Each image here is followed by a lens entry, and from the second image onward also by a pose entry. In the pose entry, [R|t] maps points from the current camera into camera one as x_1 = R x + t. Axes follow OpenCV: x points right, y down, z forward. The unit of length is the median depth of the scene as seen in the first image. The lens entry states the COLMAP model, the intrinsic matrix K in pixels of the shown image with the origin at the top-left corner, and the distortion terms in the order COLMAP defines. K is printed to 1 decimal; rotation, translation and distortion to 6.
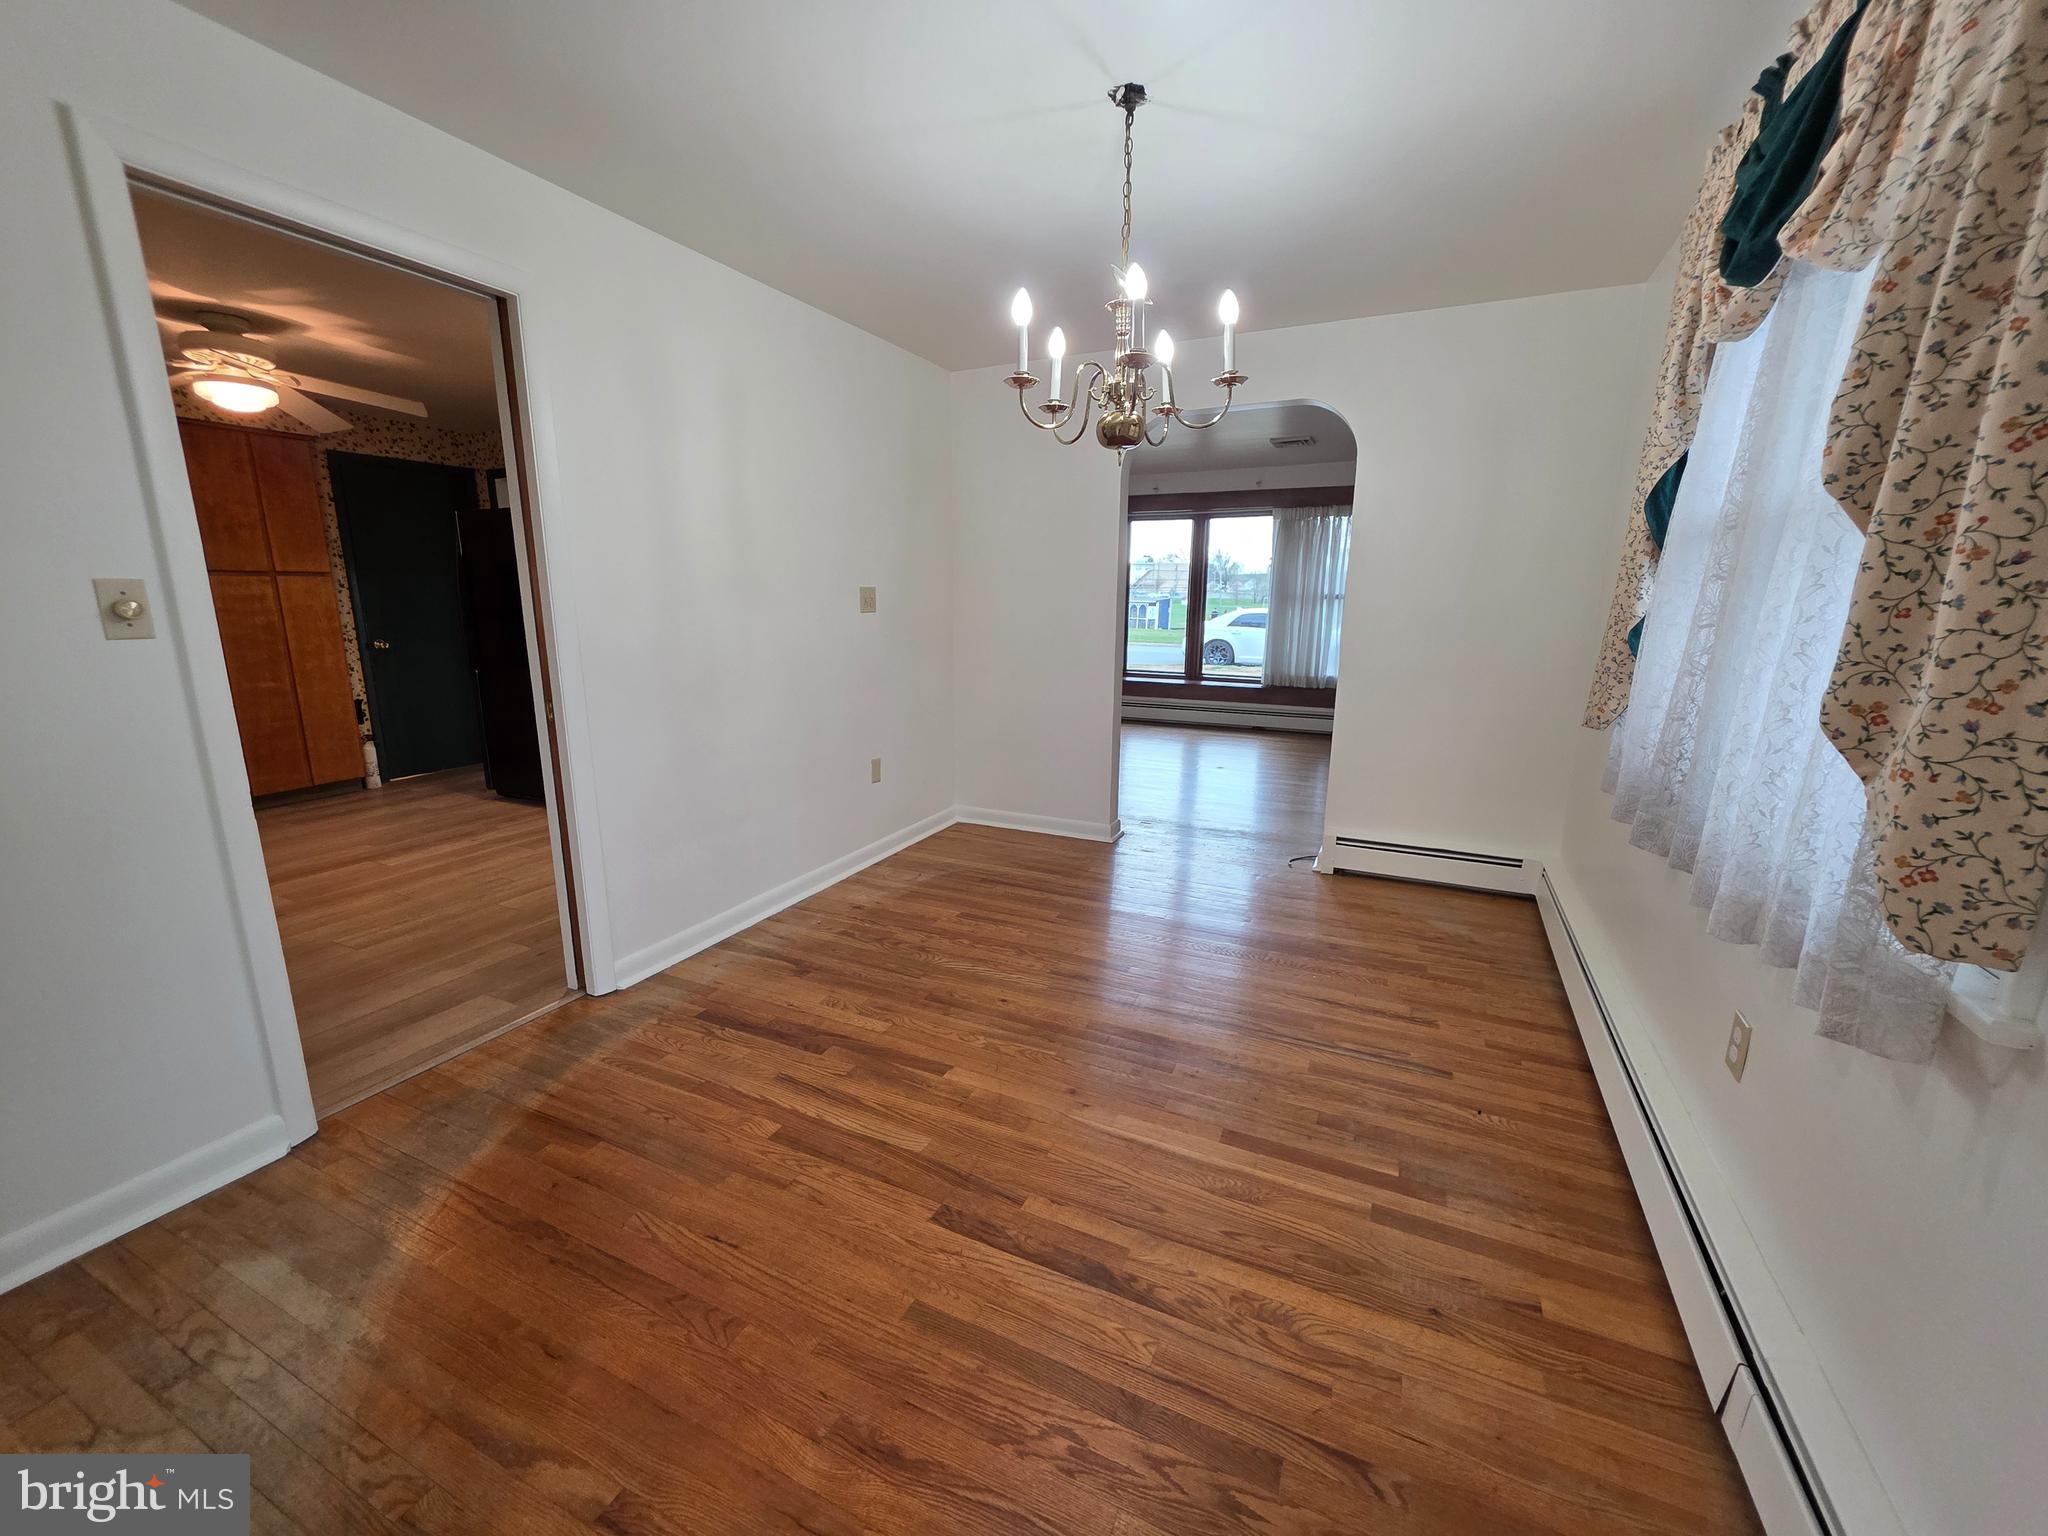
lens RADIAL K [[831.0, 0, 1013.3], [0, 831.0, 769.5], [0, 0, 1]] dist [0.009677, 0.000137]
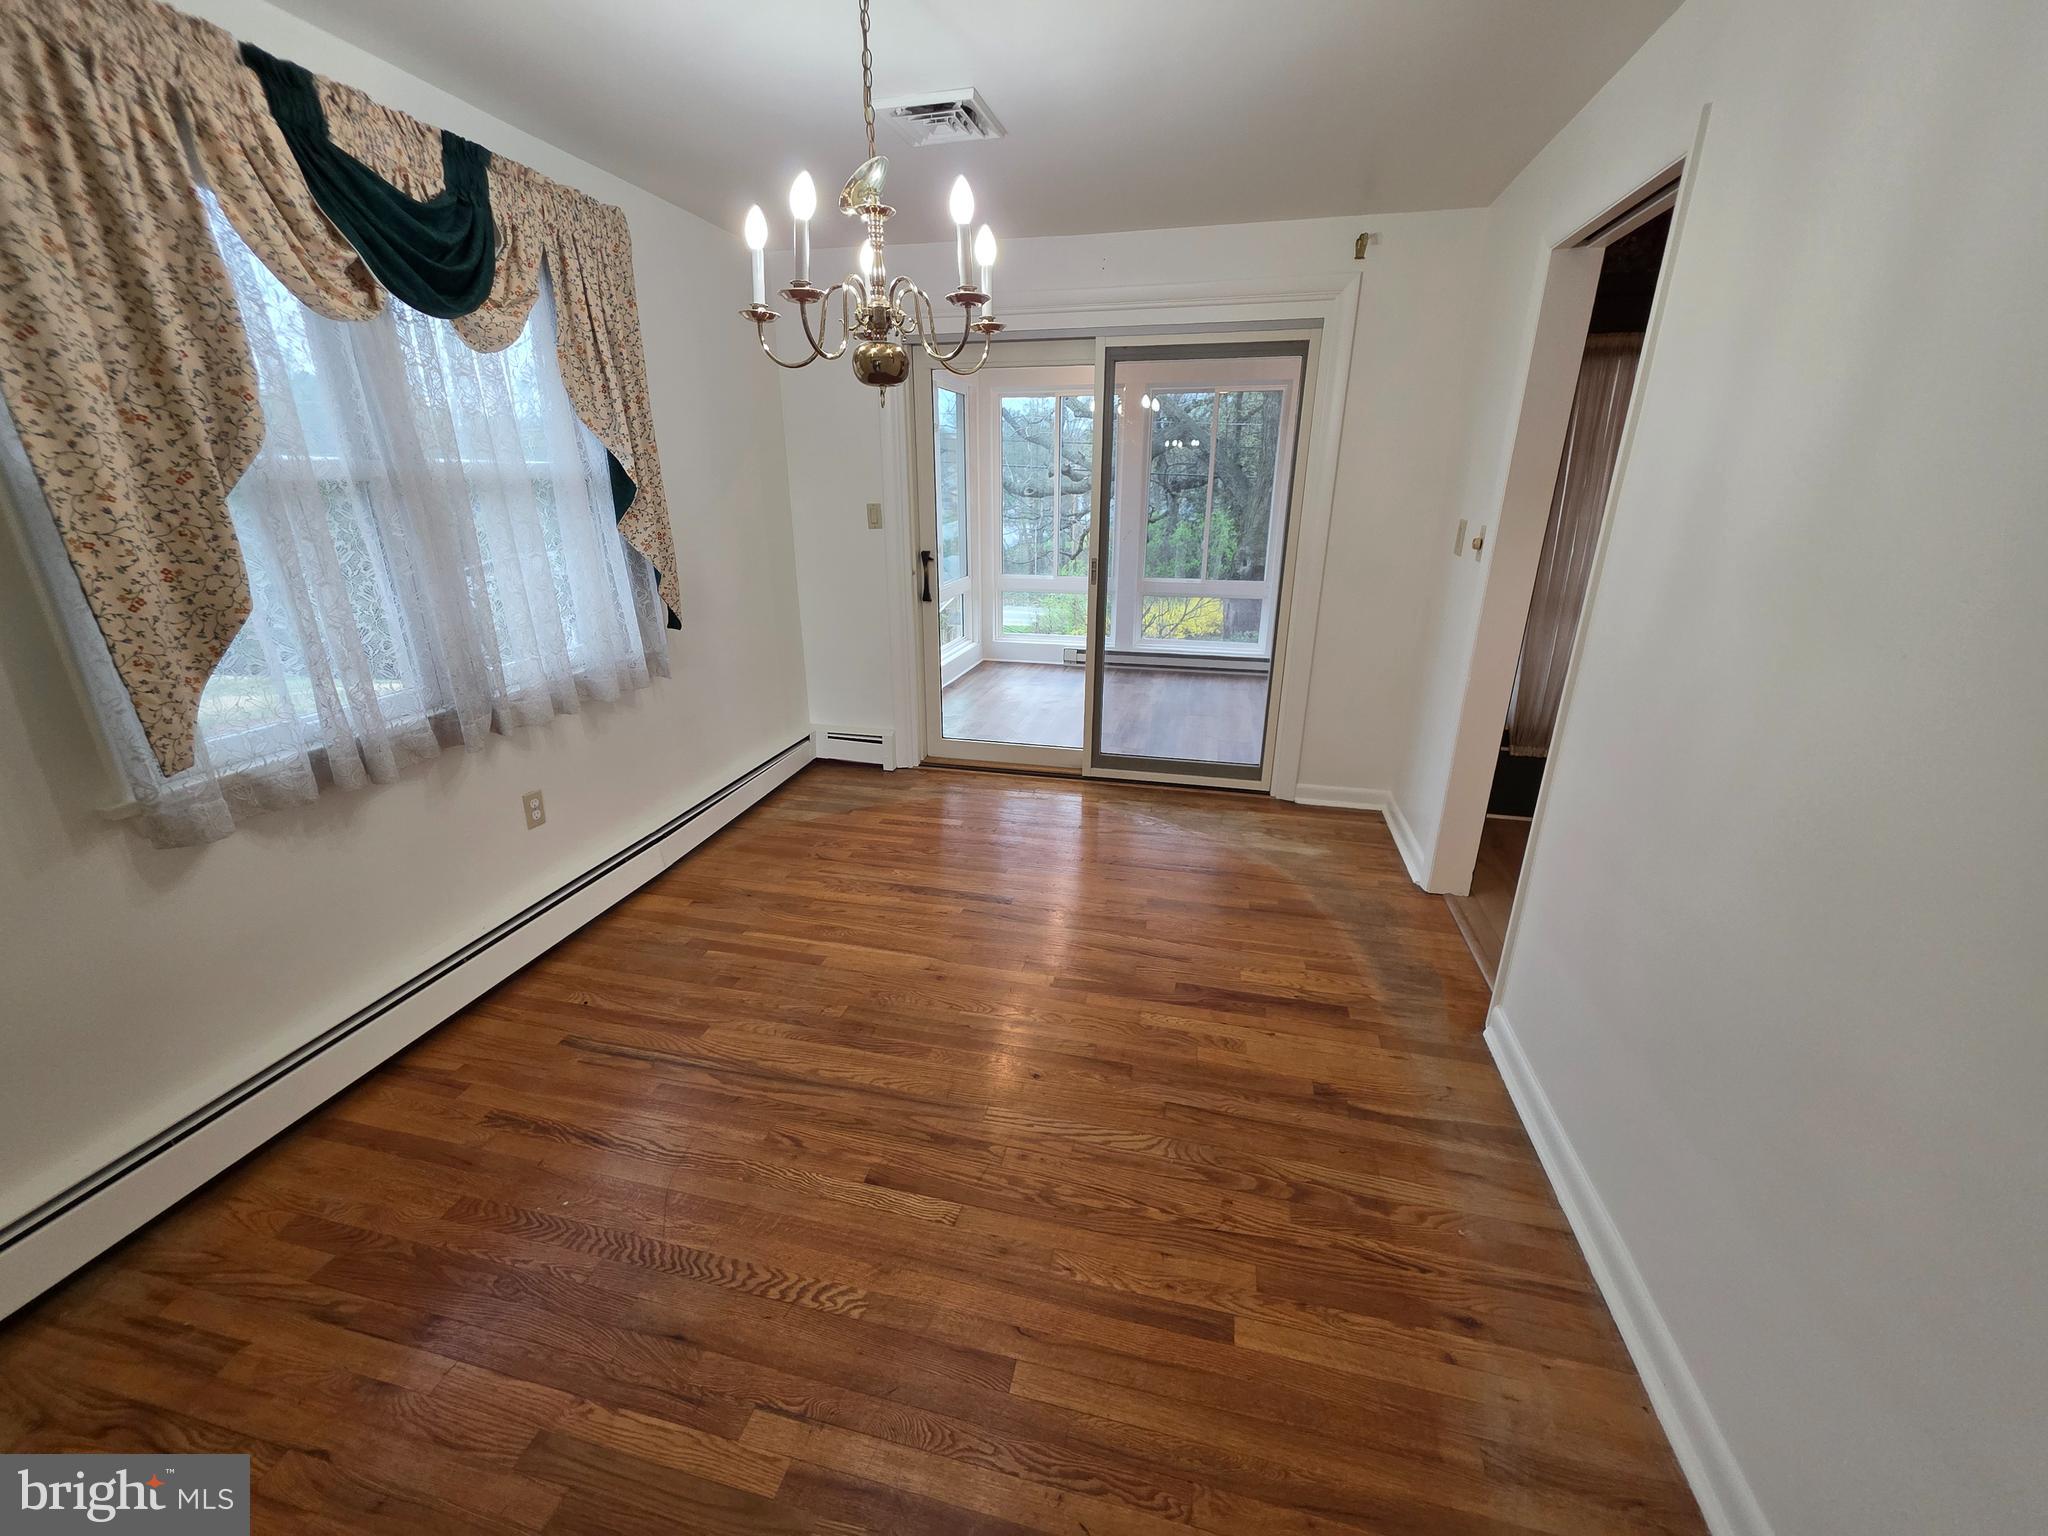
lens RADIAL K [[831.0, 0, 1013.3], [0, 831.0, 769.5], [0, 0, 1]] dist [0.009677, 0.000137]
pose [[-0.978468, 0.060805, -0.197241, 0.155801], [-0.051098, 0.854511, 0.516914, -0.399888], [0.199975, 0.515862, -0.833004, 1.567659]]
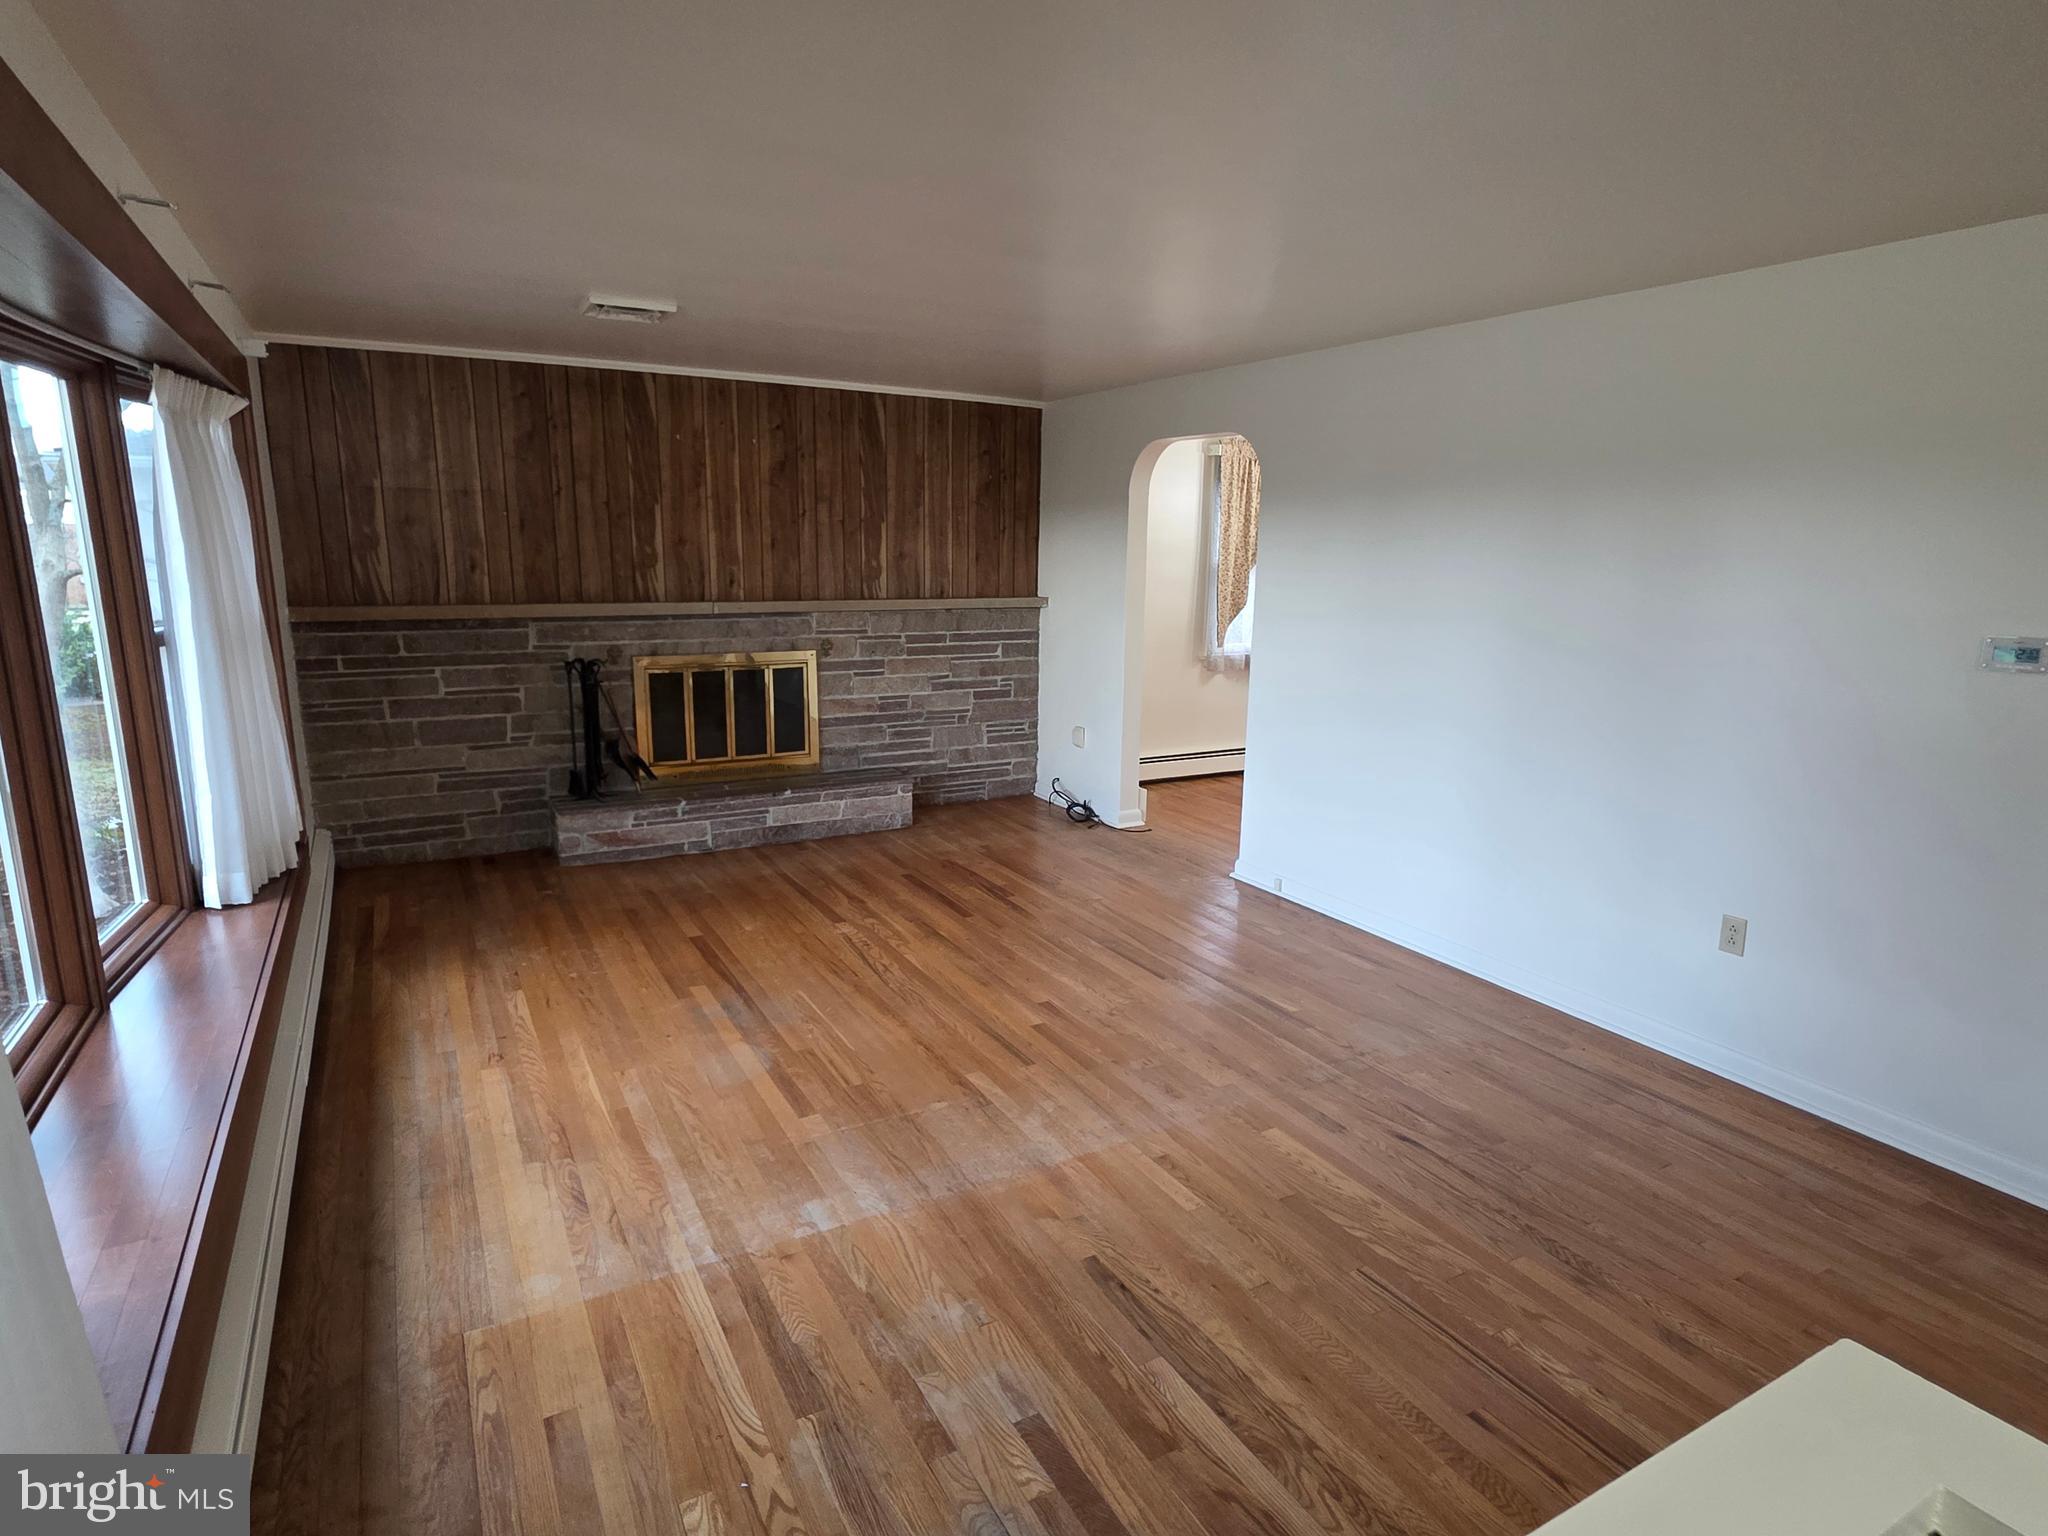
lens RADIAL K [[1124.3, 0, 1044.4], [0, 1124.3, 774.1], [0, 0, 1]] dist [0.005787, 0.000197]
pose [[-0.826045, -0.136947, 0.546713, -0.611022], [0.096544, 0.921311, 0.376650, -0.874985], [-0.555274, 0.363912, -0.747823, 3.455752]]
